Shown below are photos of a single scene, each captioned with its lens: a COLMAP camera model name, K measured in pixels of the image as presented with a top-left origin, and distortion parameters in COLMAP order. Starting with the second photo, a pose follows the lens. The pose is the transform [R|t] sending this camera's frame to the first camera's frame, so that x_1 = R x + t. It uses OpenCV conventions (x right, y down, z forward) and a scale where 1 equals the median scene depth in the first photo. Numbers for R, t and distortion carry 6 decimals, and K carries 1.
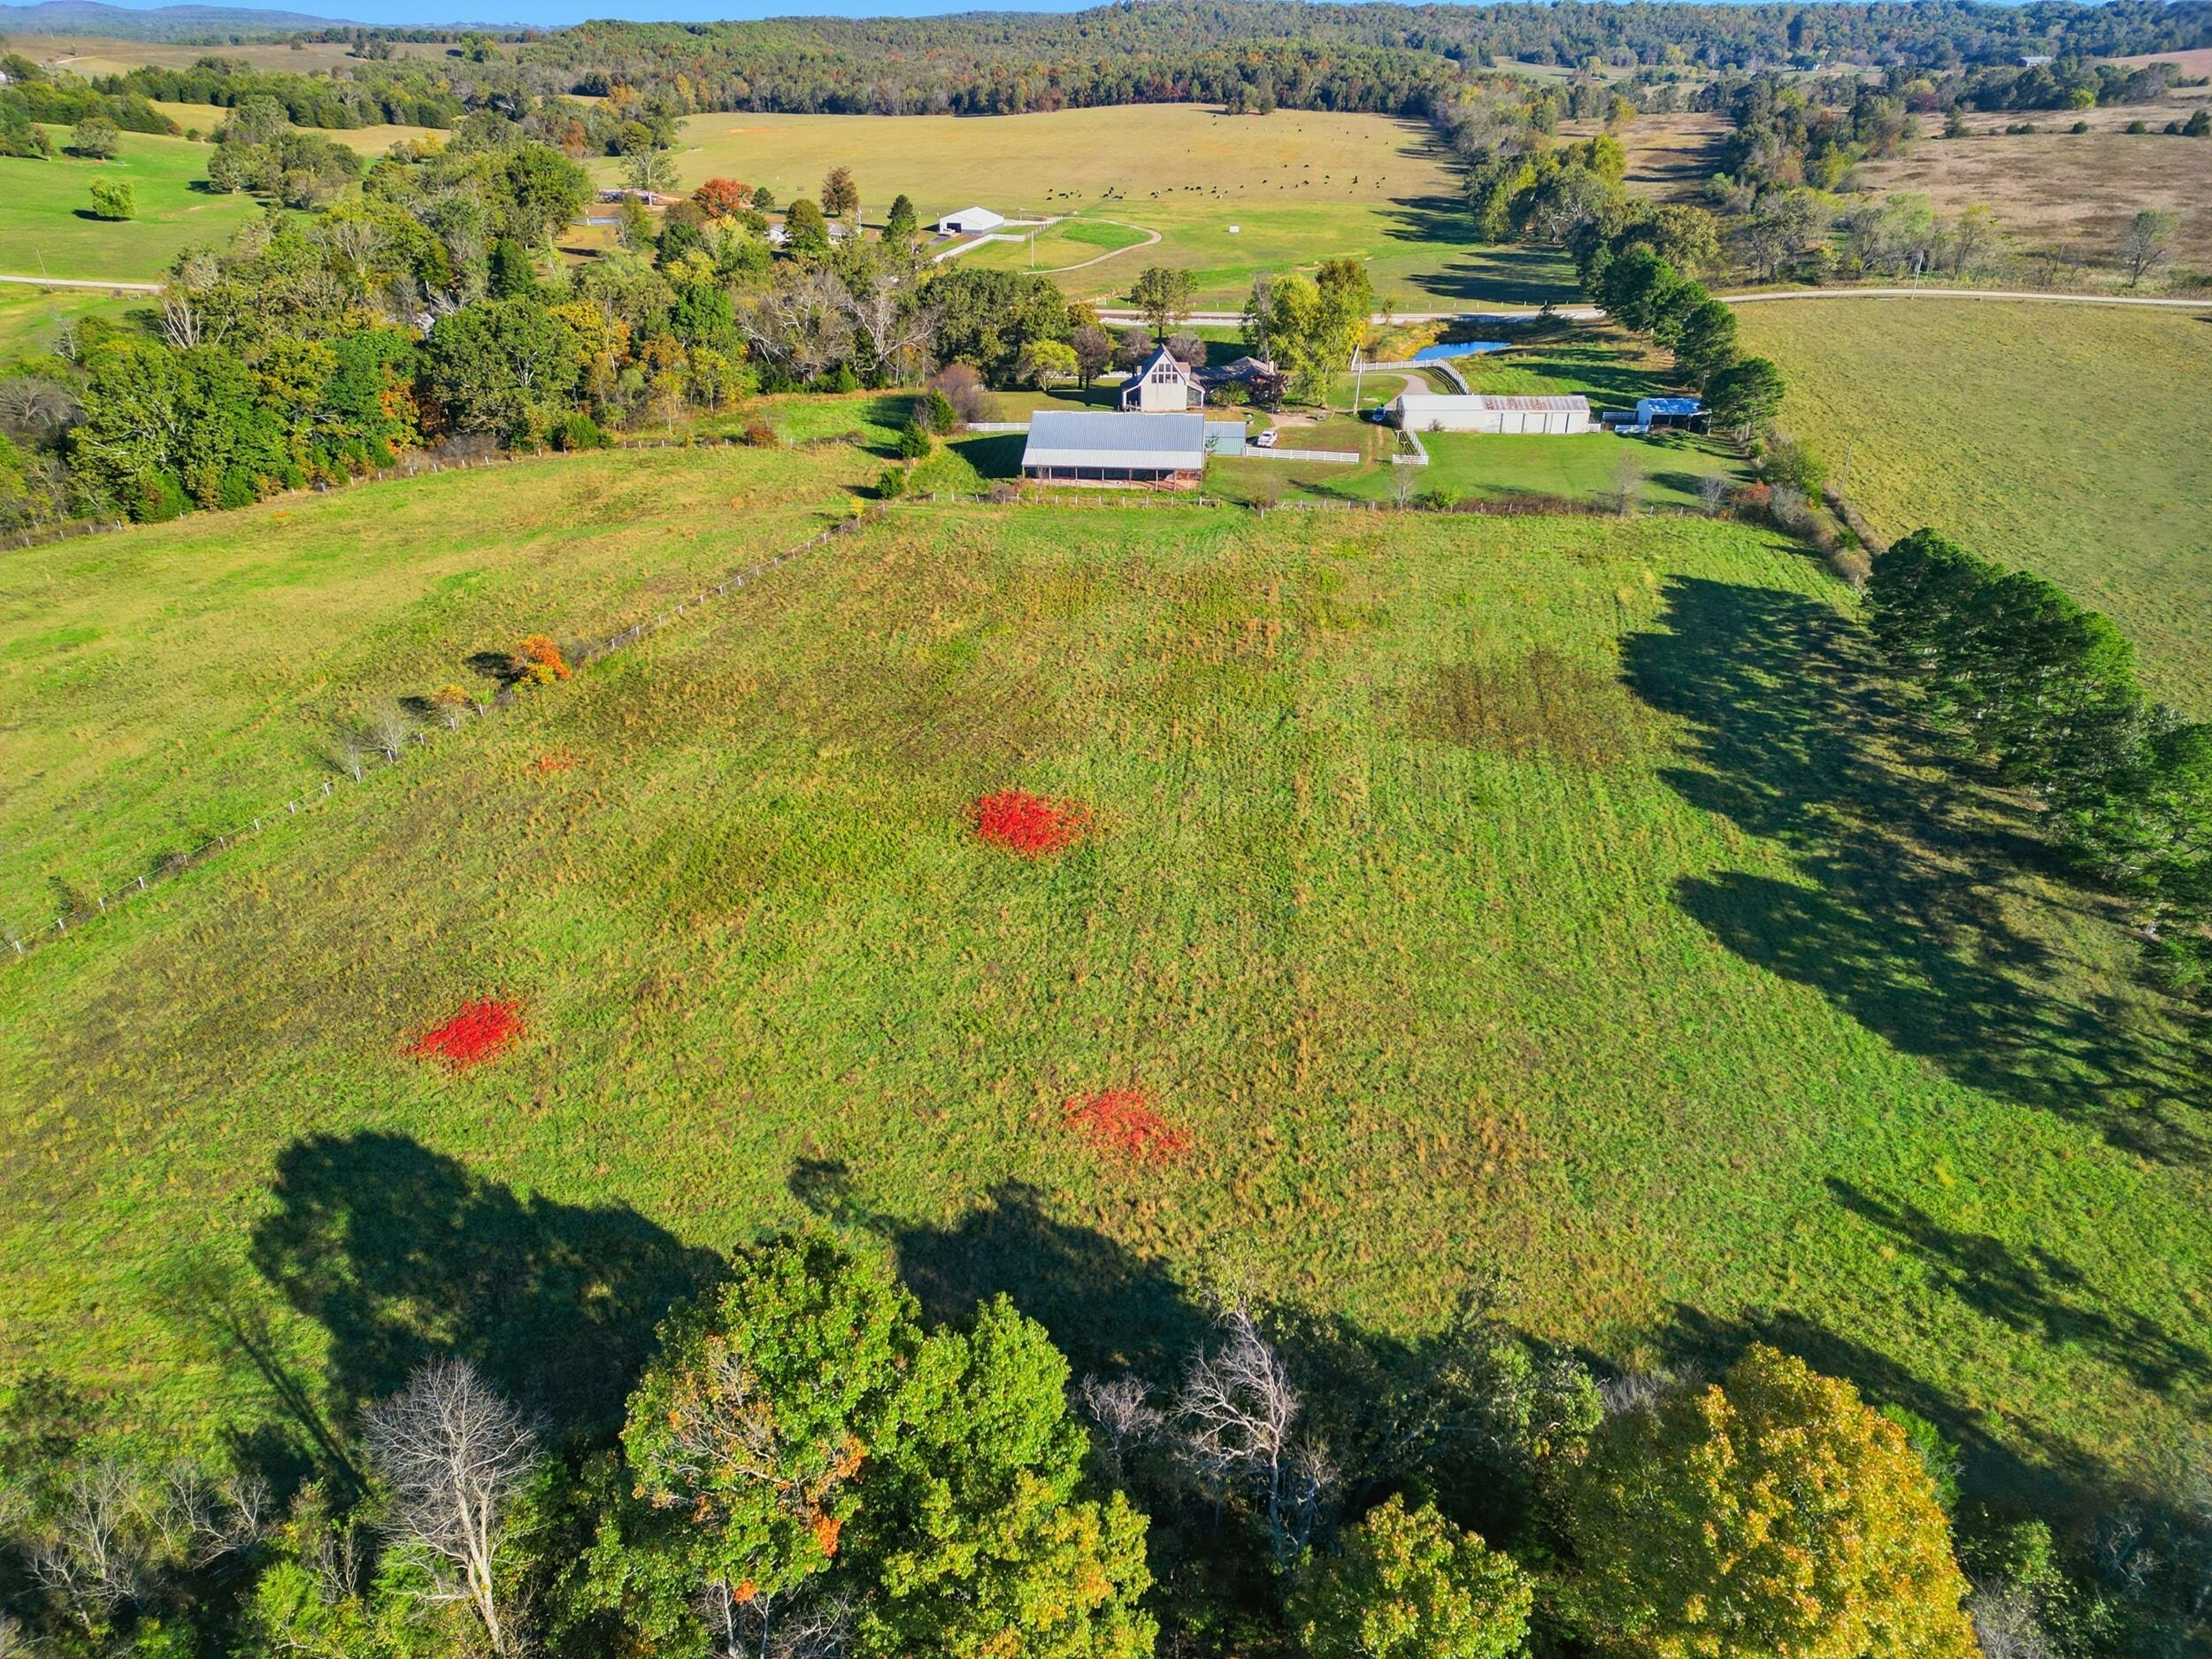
lens RADIAL K [[1540.5, 0, 1112.4], [0, 1540.5, 836.9], [0, 0, 1]] dist [0.067224, -0.049044]
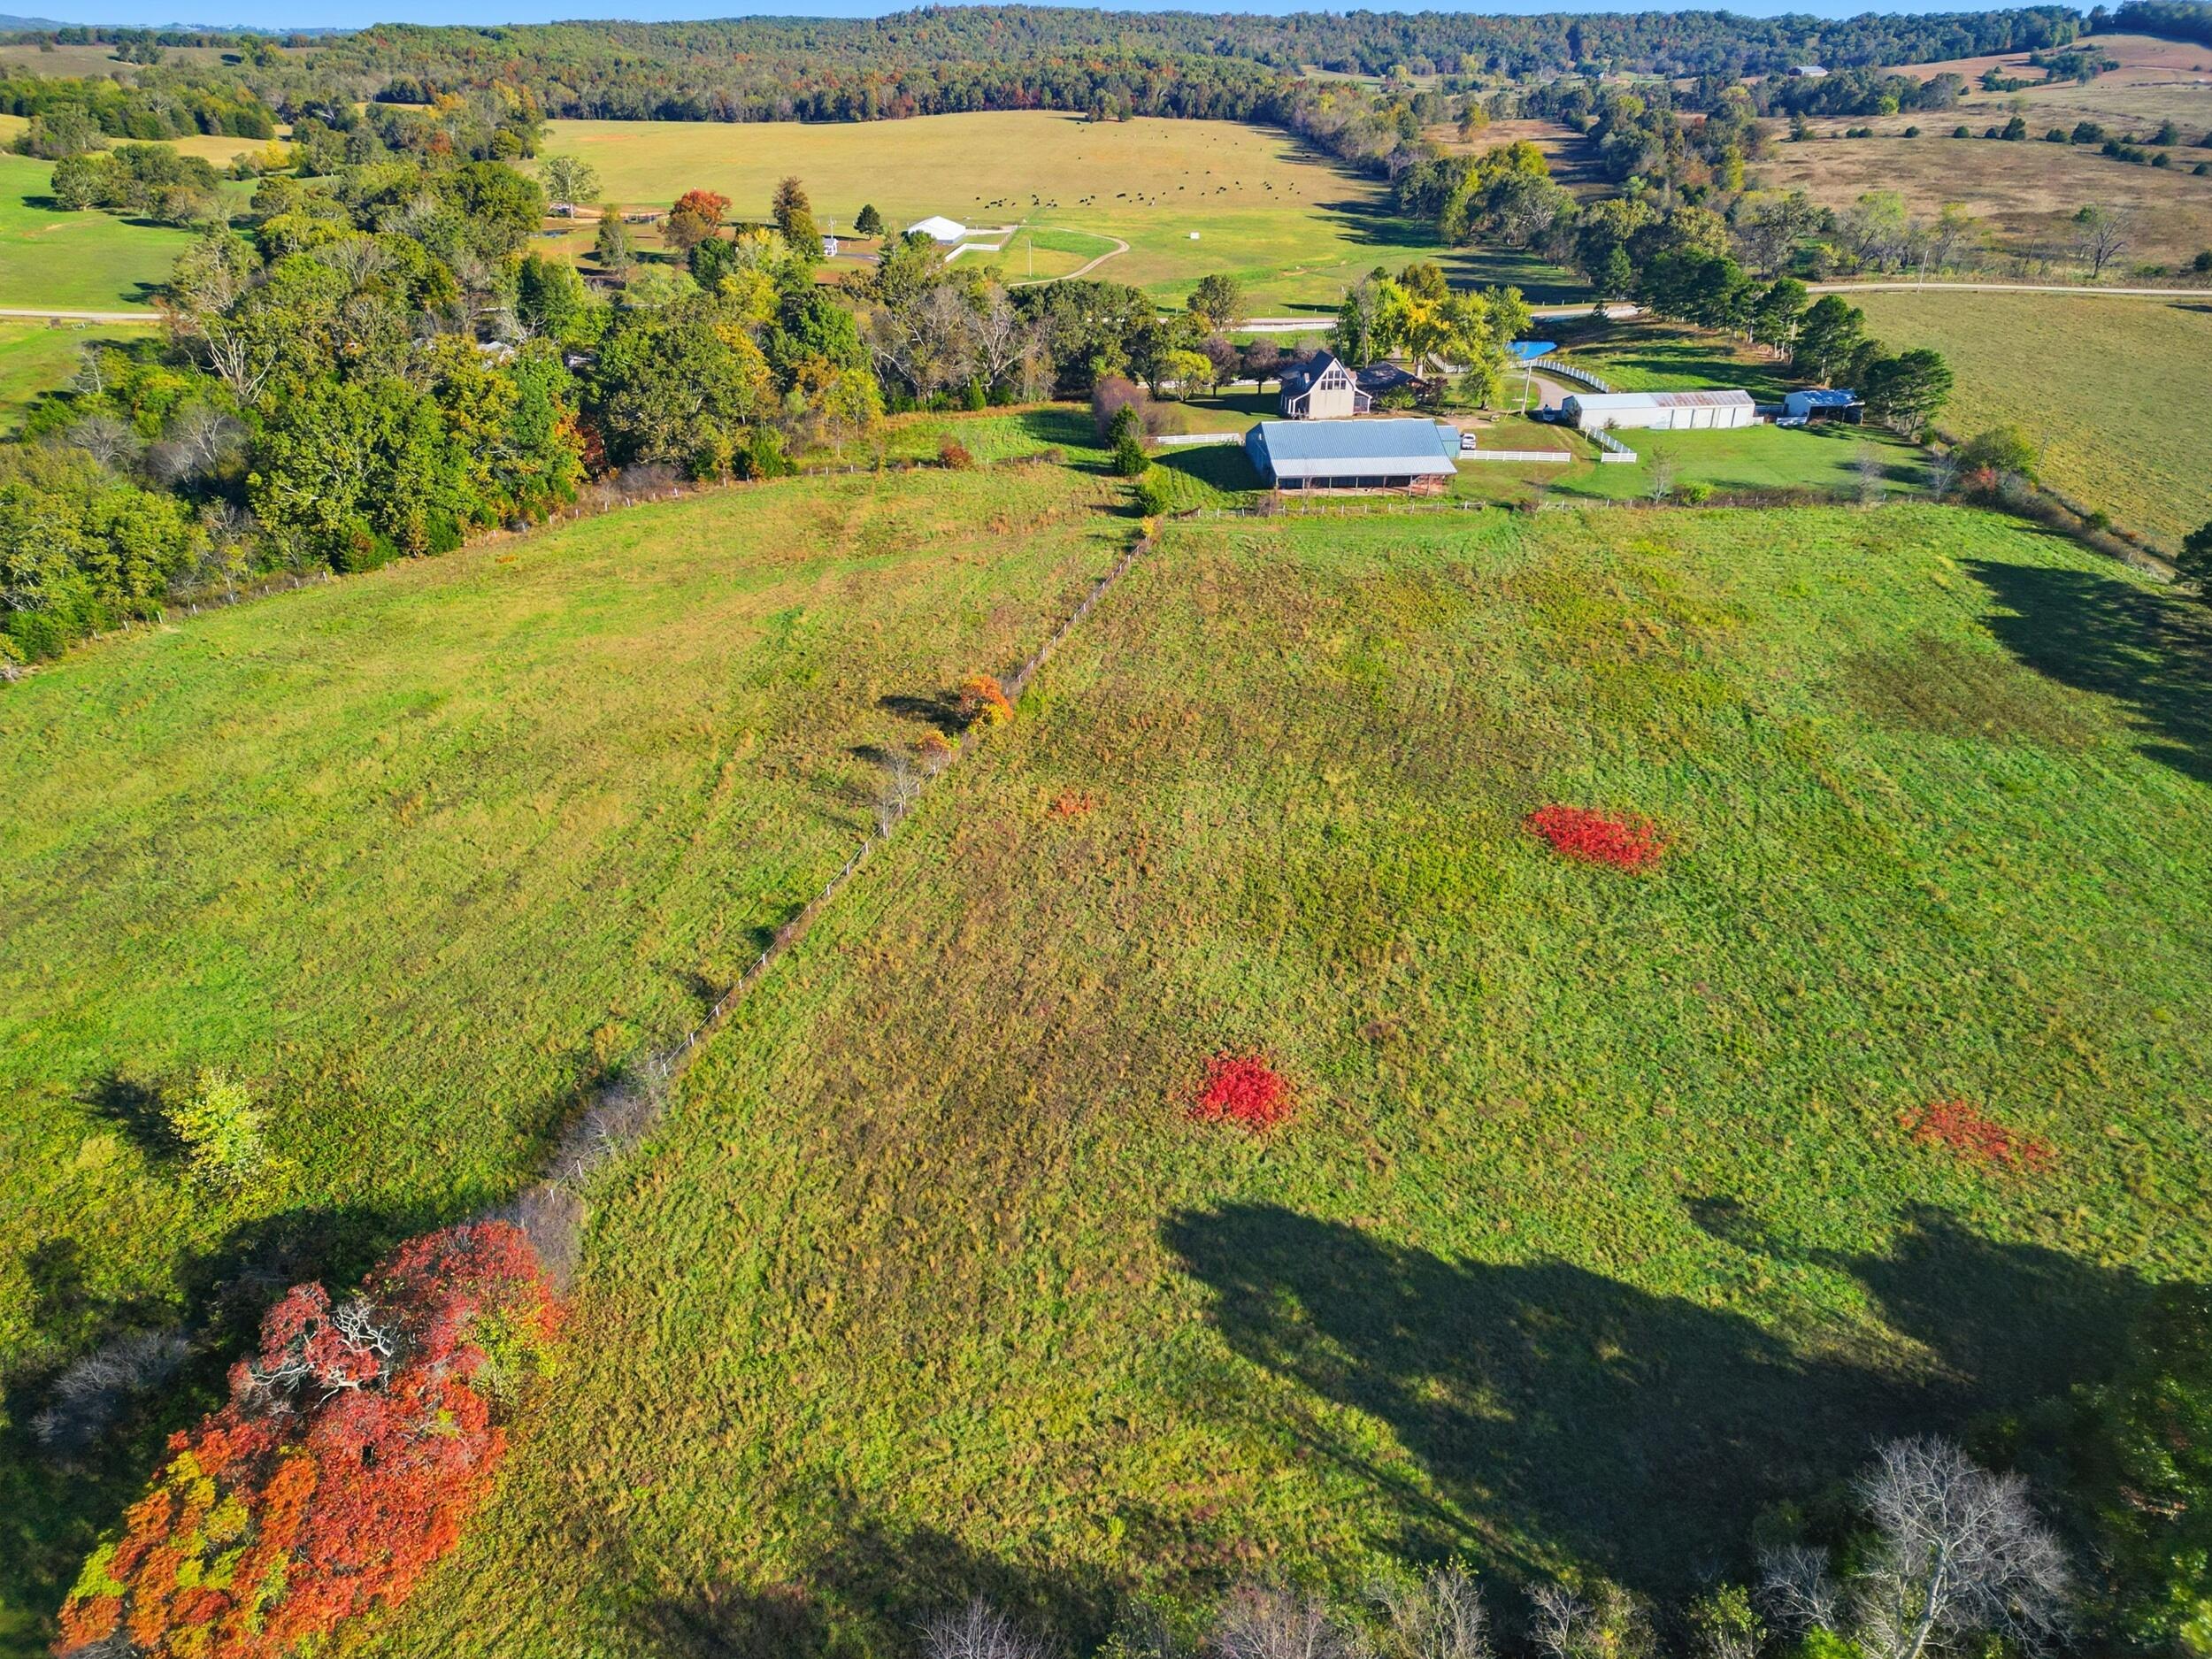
lens RADIAL K [[1540.5, 0, 1111.1], [0, 1540.5, 826.7], [0, 0, 1]] dist [0.067224, -0.049044]
pose [[0.989954, -0.061846, 0.127144, -0.262777], [0.062916, 0.998009, -0.004411, -0.016506], [-0.126618, 0.012366, 0.991874, 0.029422]]
